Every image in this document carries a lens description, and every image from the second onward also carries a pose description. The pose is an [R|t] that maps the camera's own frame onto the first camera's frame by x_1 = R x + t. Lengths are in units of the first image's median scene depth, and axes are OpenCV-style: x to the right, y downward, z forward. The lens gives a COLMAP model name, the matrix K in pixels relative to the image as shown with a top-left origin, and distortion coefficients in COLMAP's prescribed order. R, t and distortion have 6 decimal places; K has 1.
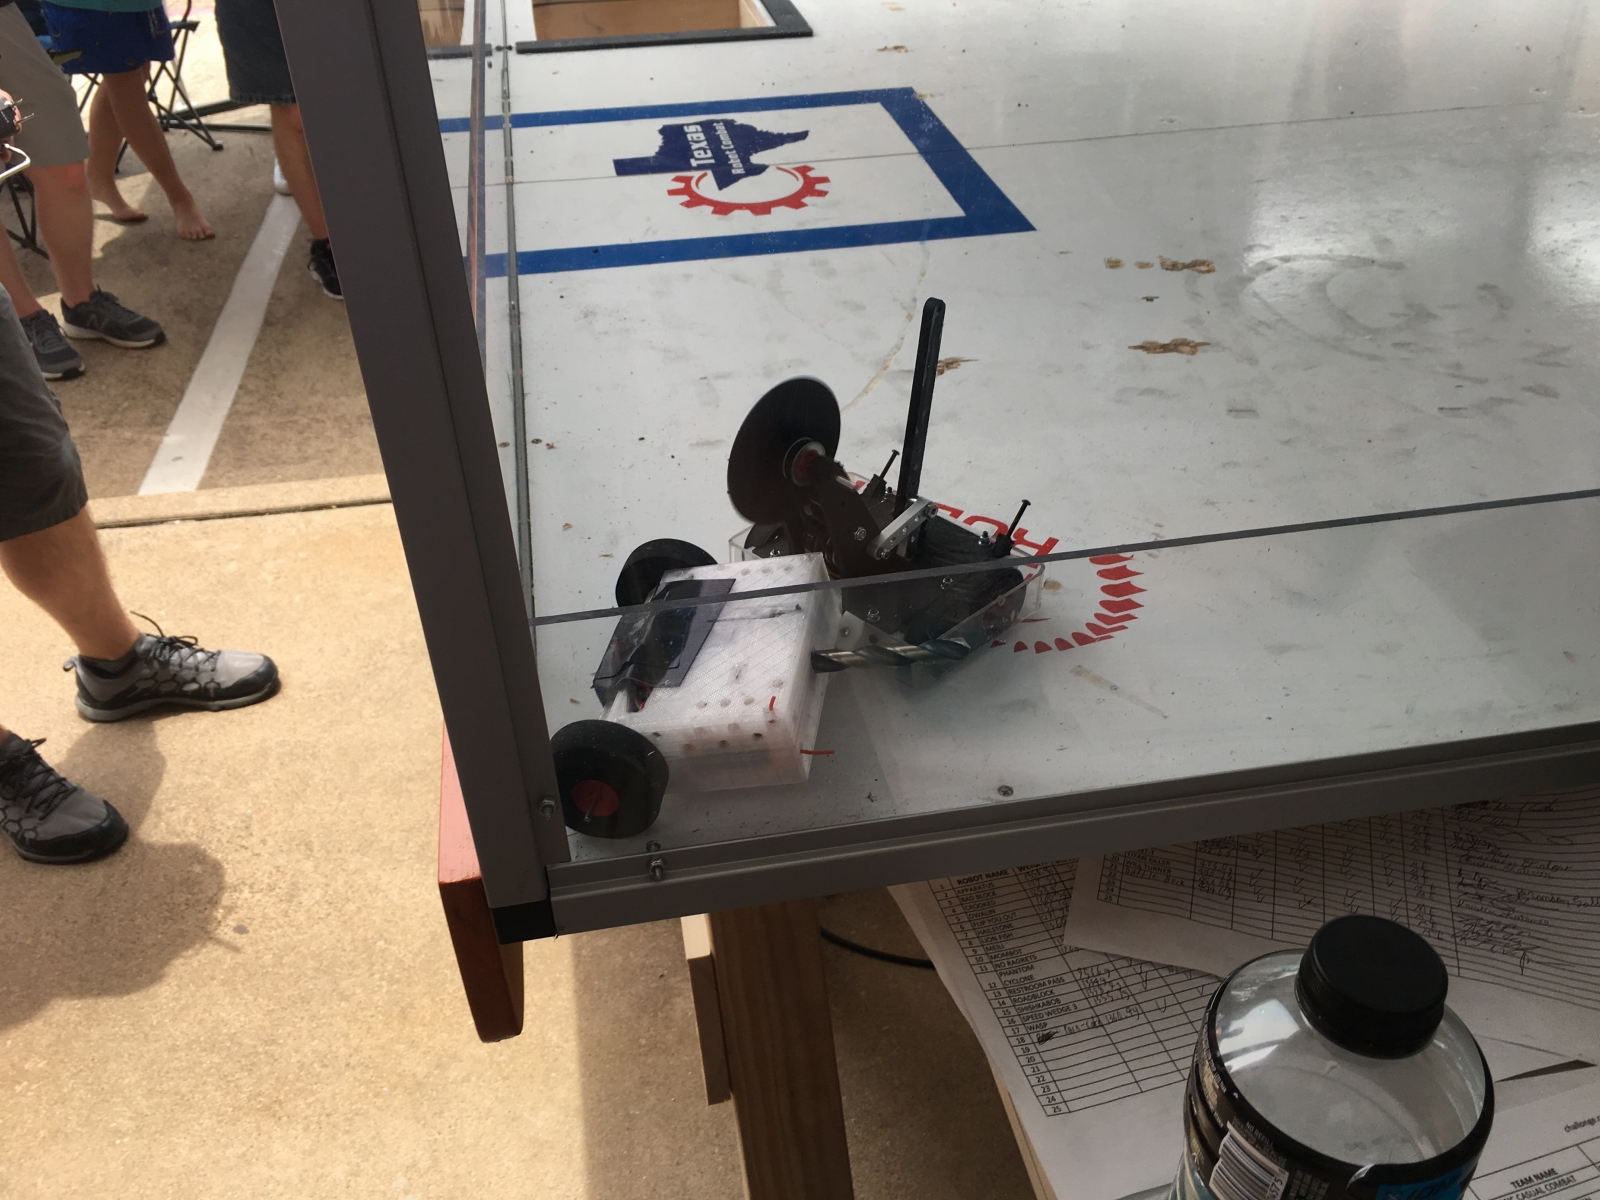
lens RADIAL K [[1335.8, 0, 773.7], [0, 1335.8, 629.7], [0, 0, 1]] dist [0.053443, -0.106833]
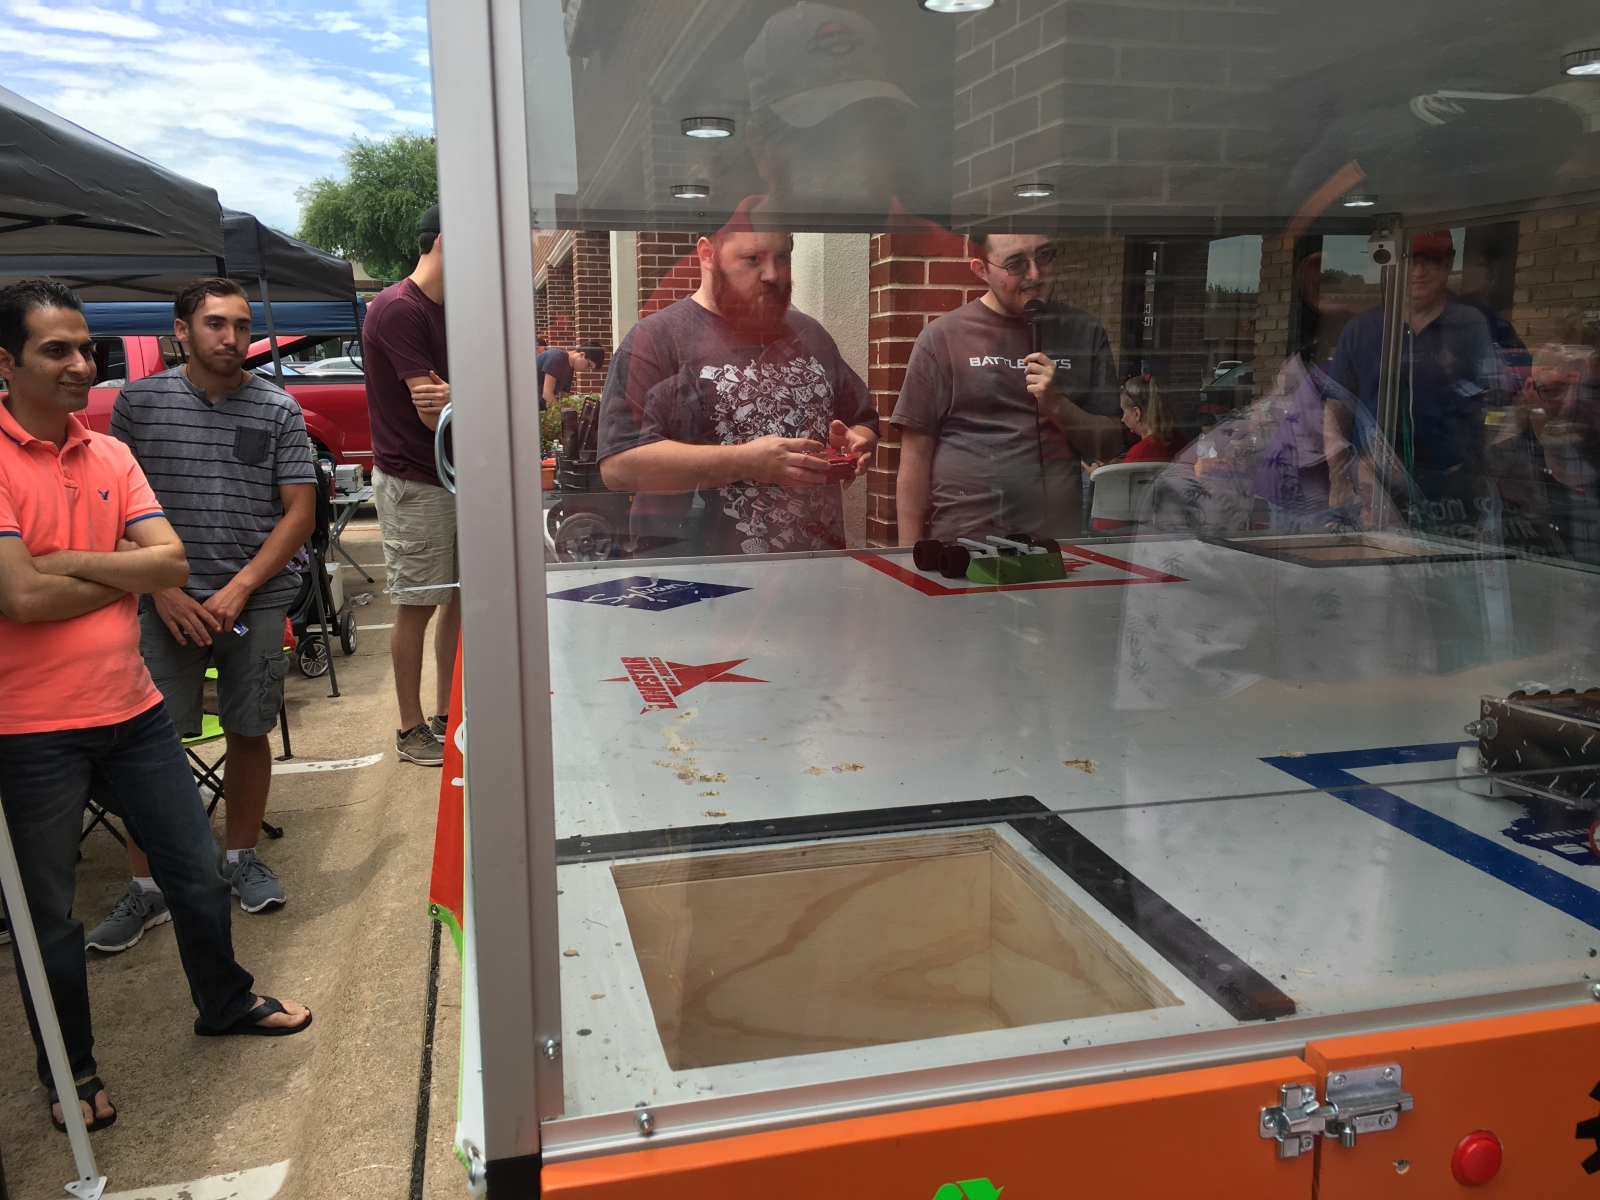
lens RADIAL K [[1360.9, 0, 798.3], [0, 1360.9, 607.7], [0, 0, 1]] dist [0.053790, -0.123011]
pose [[-0.070903, -0.161660, 0.984296, -0.905594], [0.612988, 0.771399, 0.170850, -1.071863], [-0.786904, 0.615475, 0.044401, 1.553330]]
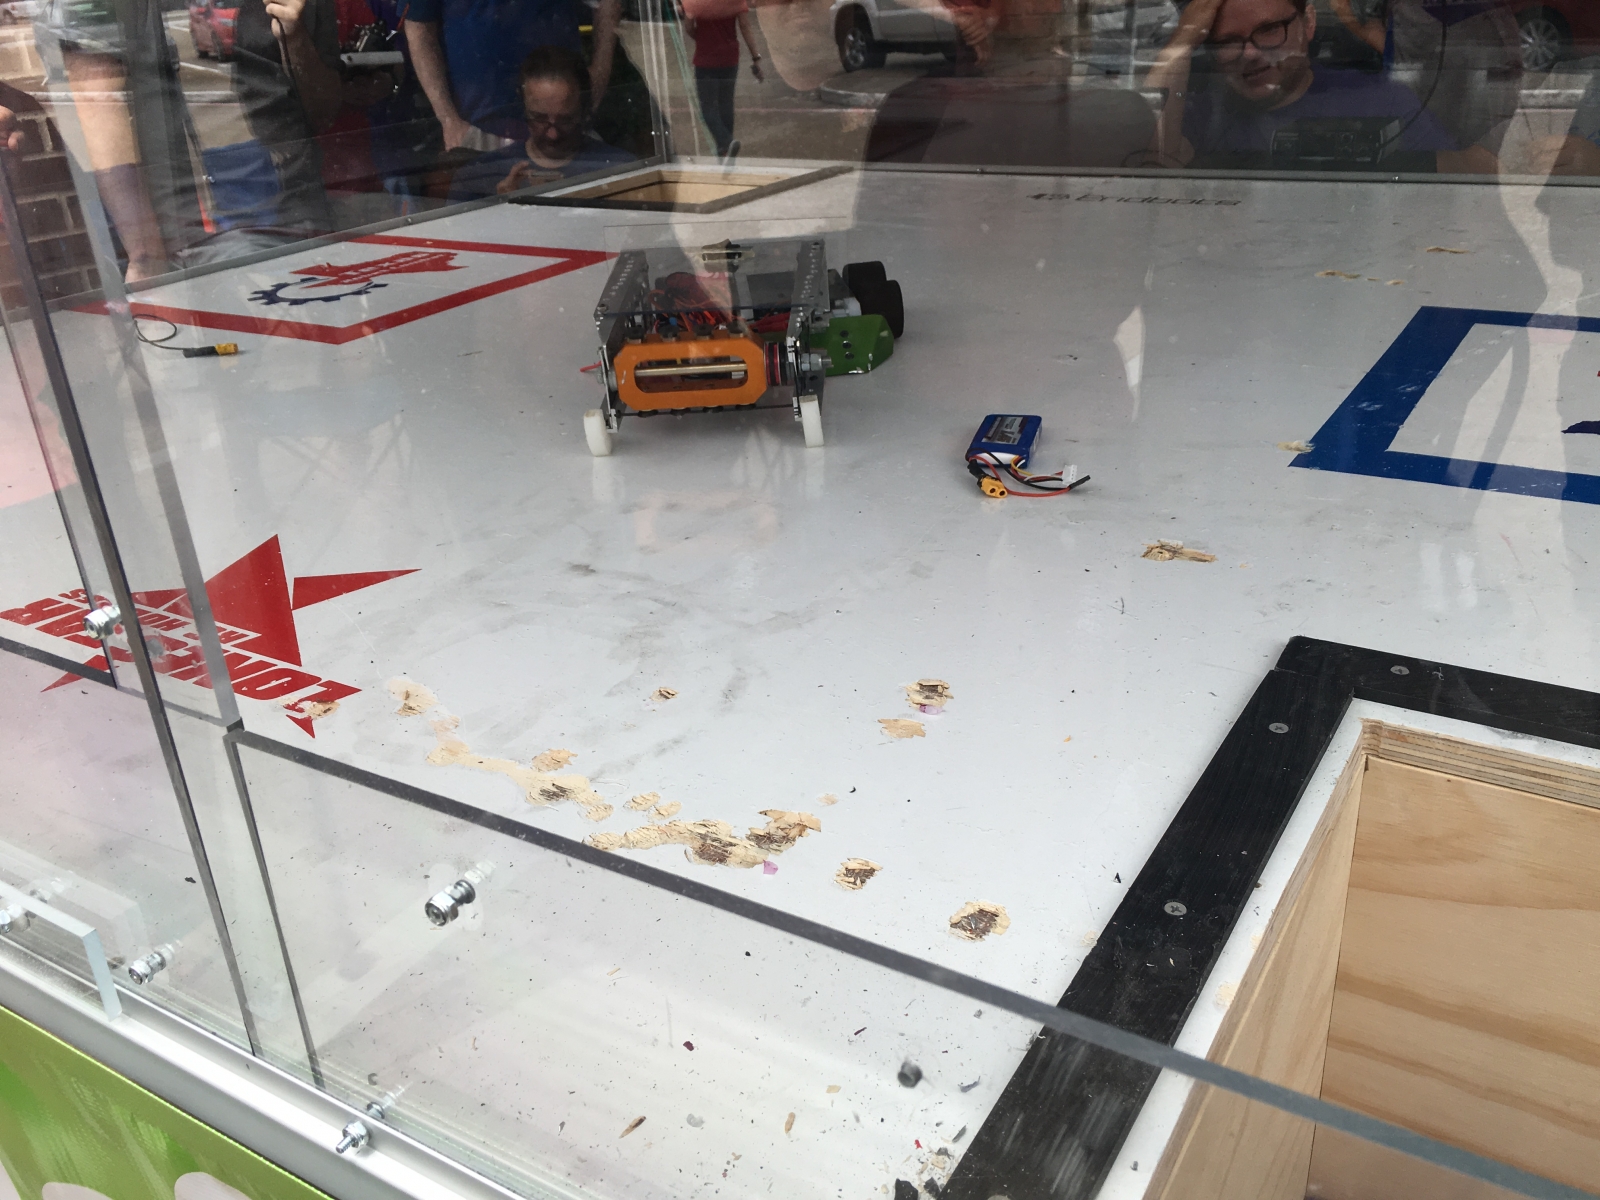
lens RADIAL K [[1360.9, 0, 798.3], [0, 1360.9, 607.7], [0, 0, 1]] dist [0.053790, -0.123011]
pose [[-0.740959, -0.228095, 0.631627, -0.178626], [0.466444, 0.501845, 0.728411, -1.215187], [-0.483126, 0.834341, -0.265452, 1.790390]]
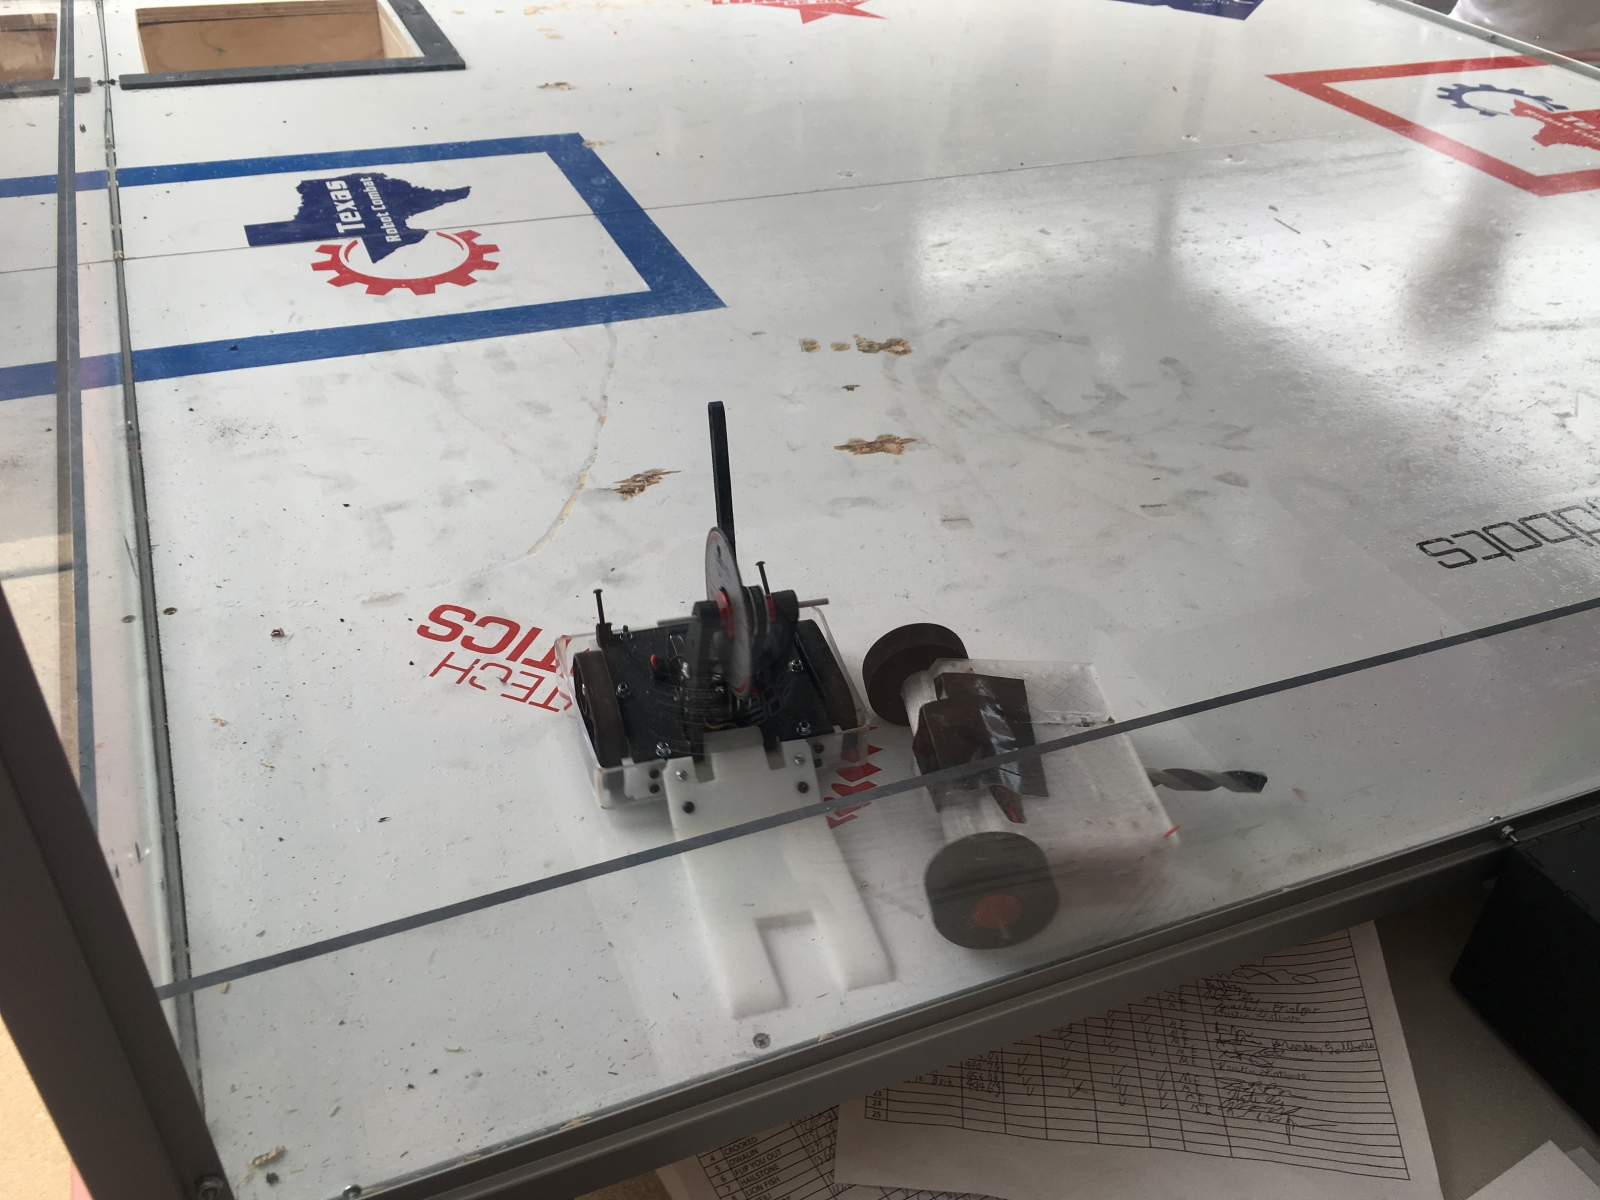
lens RADIAL K [[1360.9, 0, 798.3], [0, 1360.9, 607.7], [0, 0, 1]] dist [0.053790, -0.123011]
pose [[0.969465, -0.080061, 0.231794, 0.005026], [0.080768, 0.996712, 0.006454, -0.094632], [-0.231549, 0.012465, 0.972743, 0.059050]]
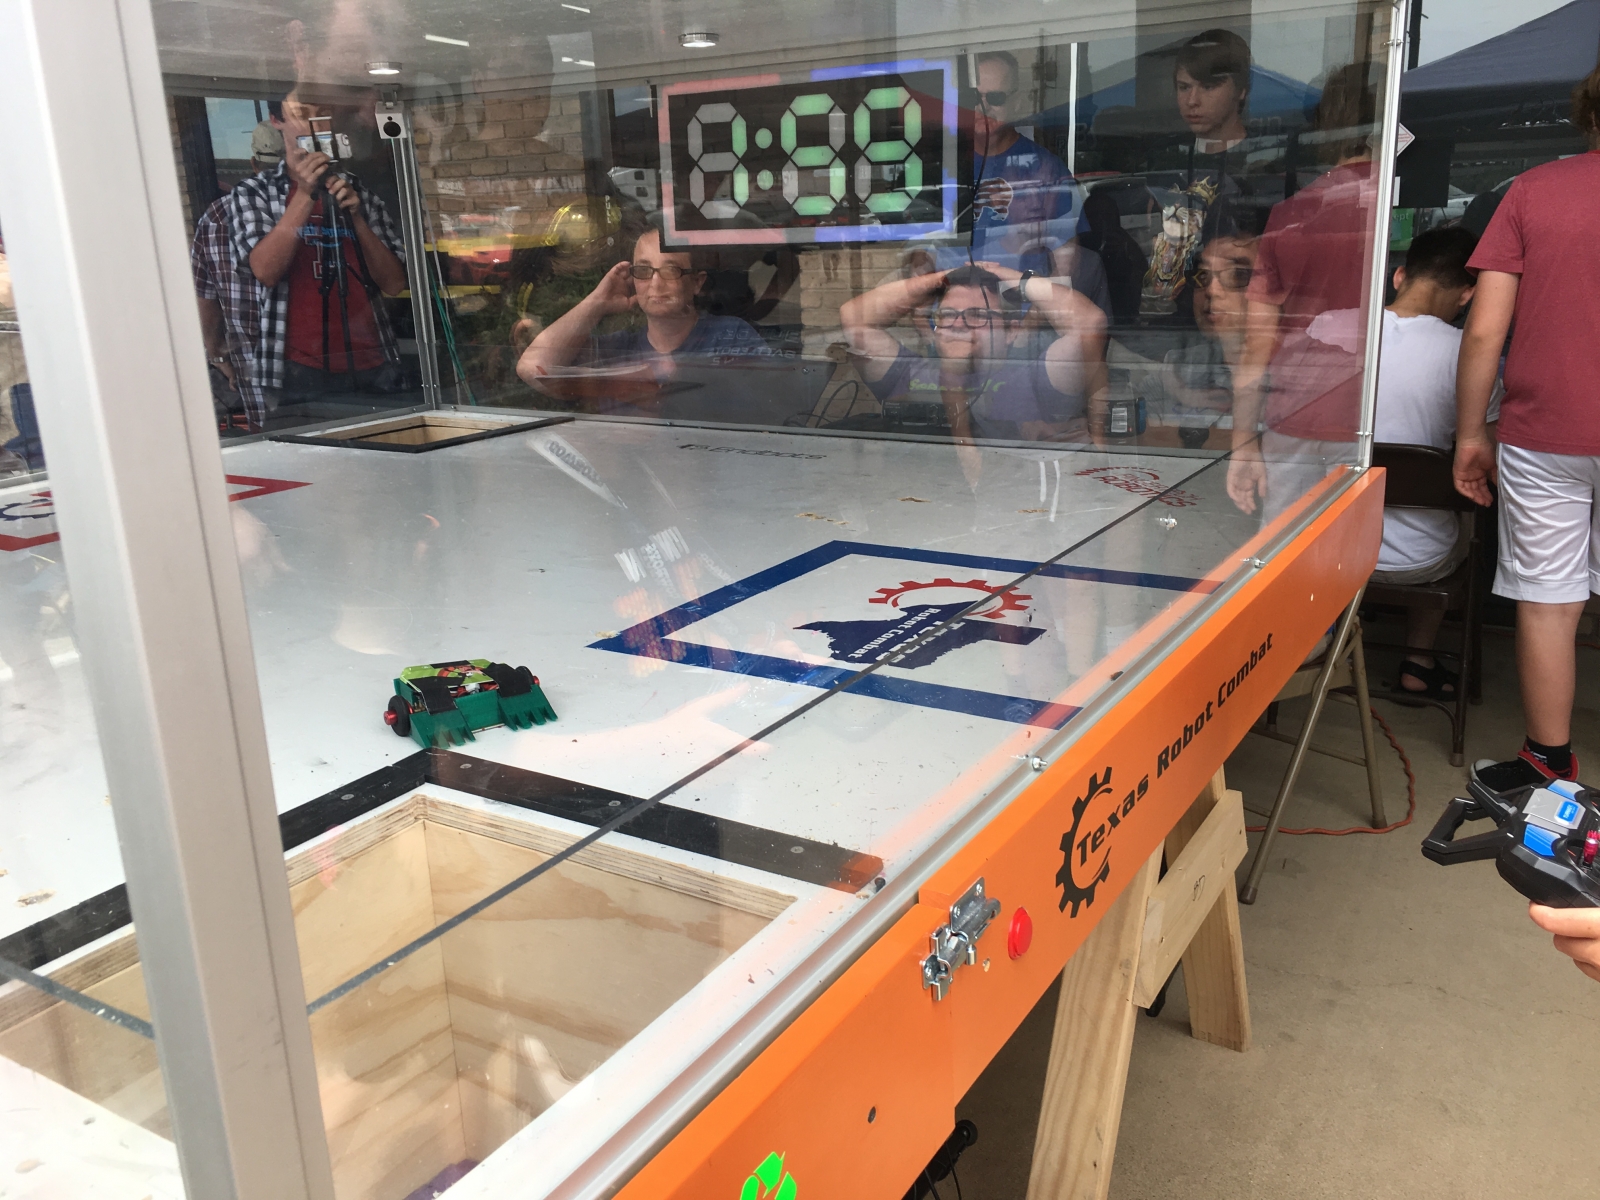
lens RADIAL K [[1360.9, 0, 798.3], [0, 1360.9, 607.7], [0, 0, 1]] dist [0.053790, -0.123011]
pose [[-0.752595, -0.138373, 0.643781, -0.685020], [0.437702, 0.625295, 0.646083, -1.201536], [-0.491953, 0.768023, -0.410028, 1.718166]]
